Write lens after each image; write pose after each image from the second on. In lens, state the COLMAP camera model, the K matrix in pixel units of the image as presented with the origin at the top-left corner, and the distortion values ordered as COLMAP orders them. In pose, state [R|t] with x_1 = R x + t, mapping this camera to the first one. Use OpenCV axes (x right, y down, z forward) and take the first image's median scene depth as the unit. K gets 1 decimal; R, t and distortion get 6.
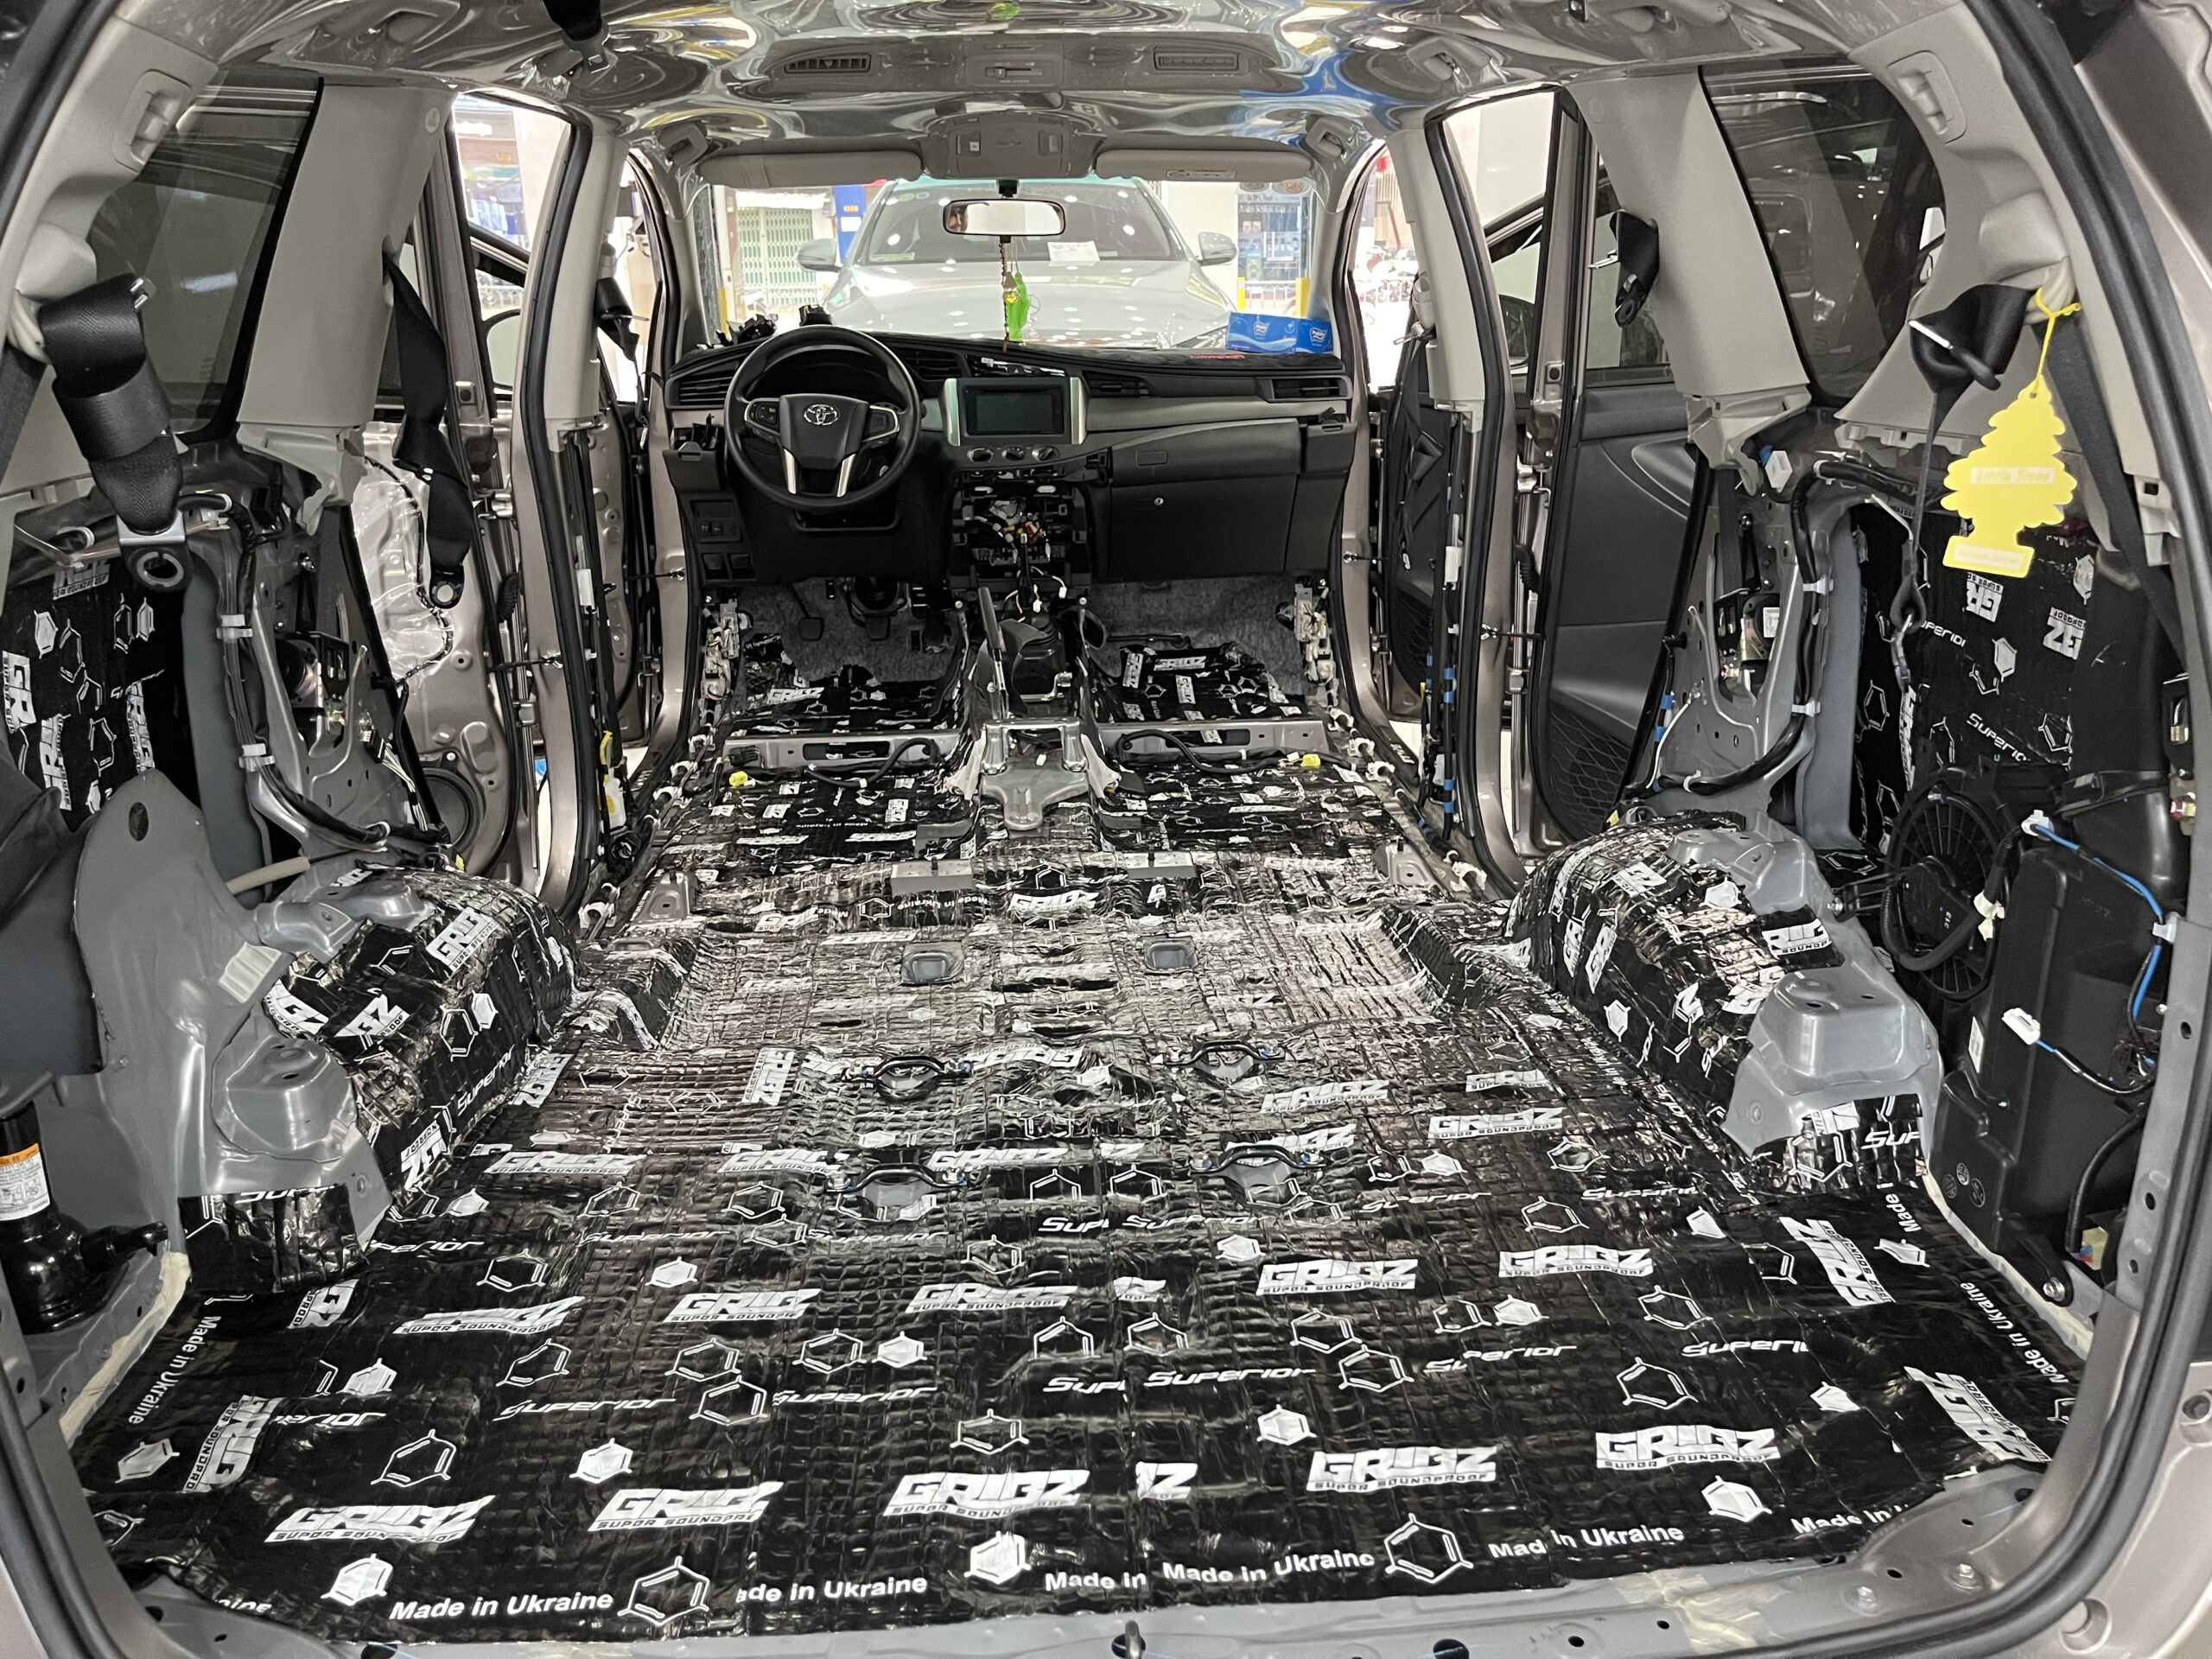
lens RADIAL K [[1703.0, 0, 1106.0], [0, 1703.0, 829.5], [0, 0, 1]] dist [0.059635, -0.081145]
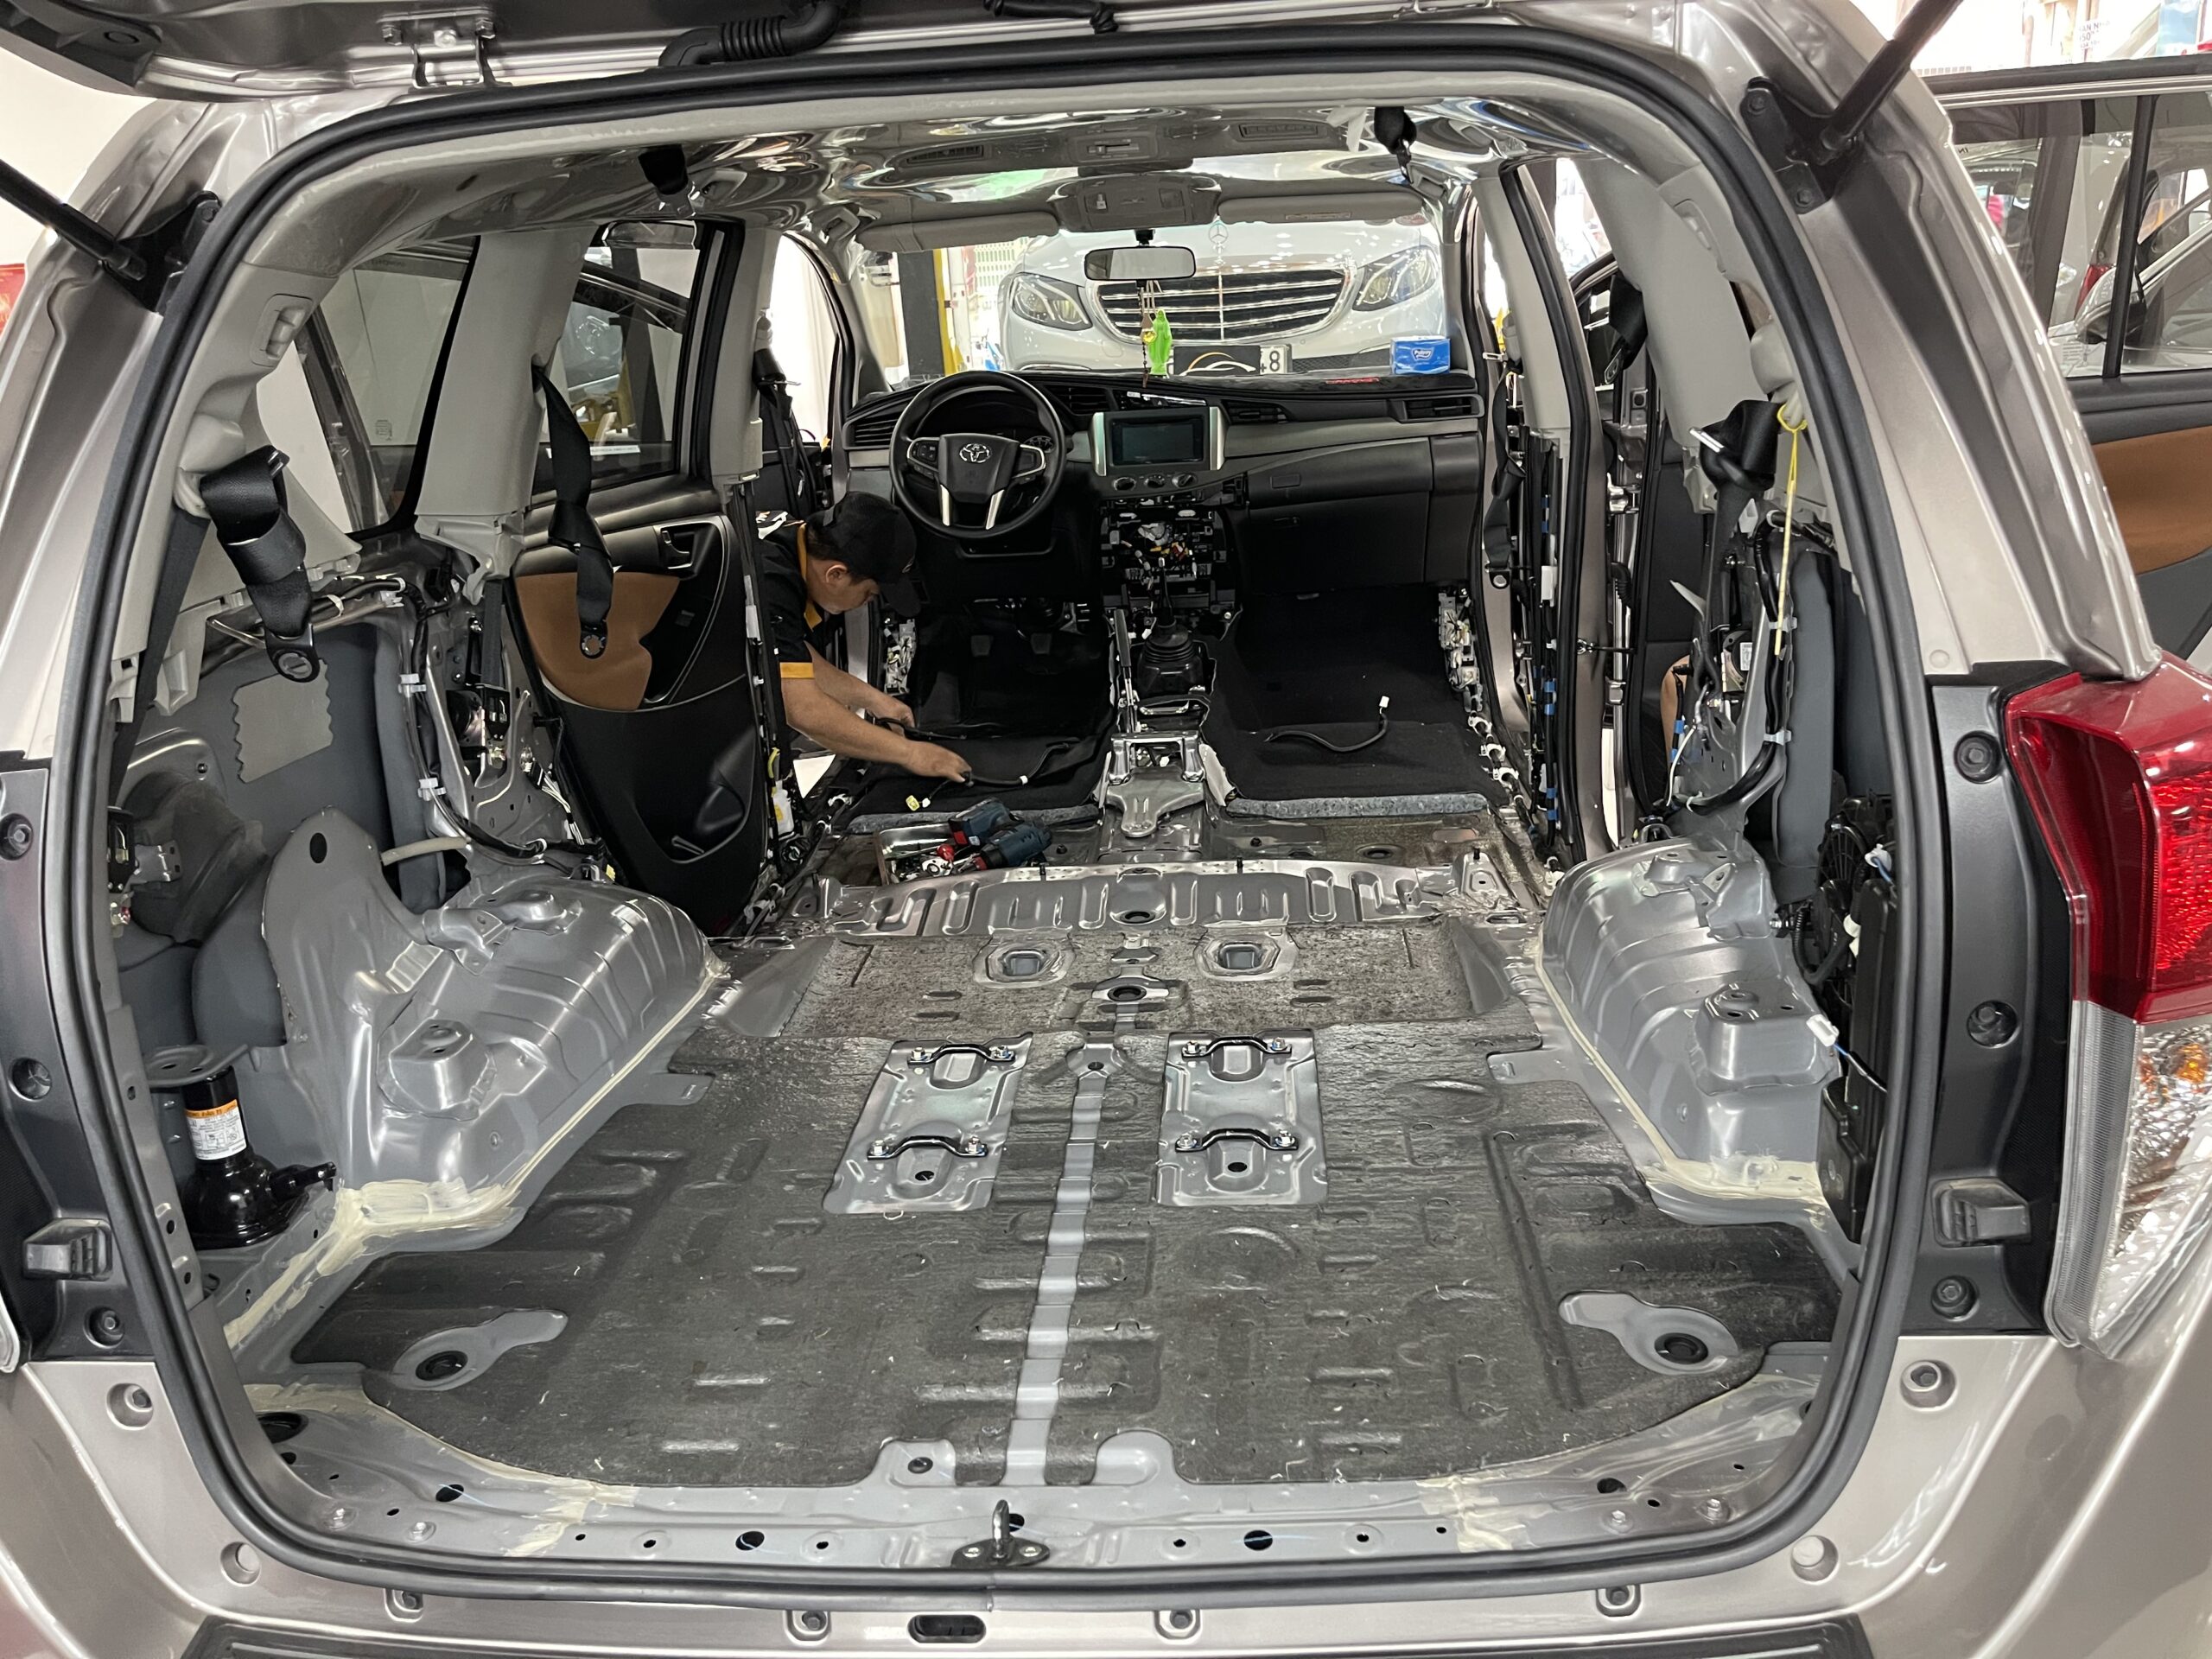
lens RADIAL K [[1698.0, 0, 1106.0], [0, 1698.0, 829.5], [0, 0, 1]] dist [0.064223, -0.114118]
pose [[0.988599, 0.000766, -0.150573, 0.091969], [0.000493, 0.999965, 0.008325, -0.013056], [0.150574, -0.008305, 0.988564, -0.072914]]
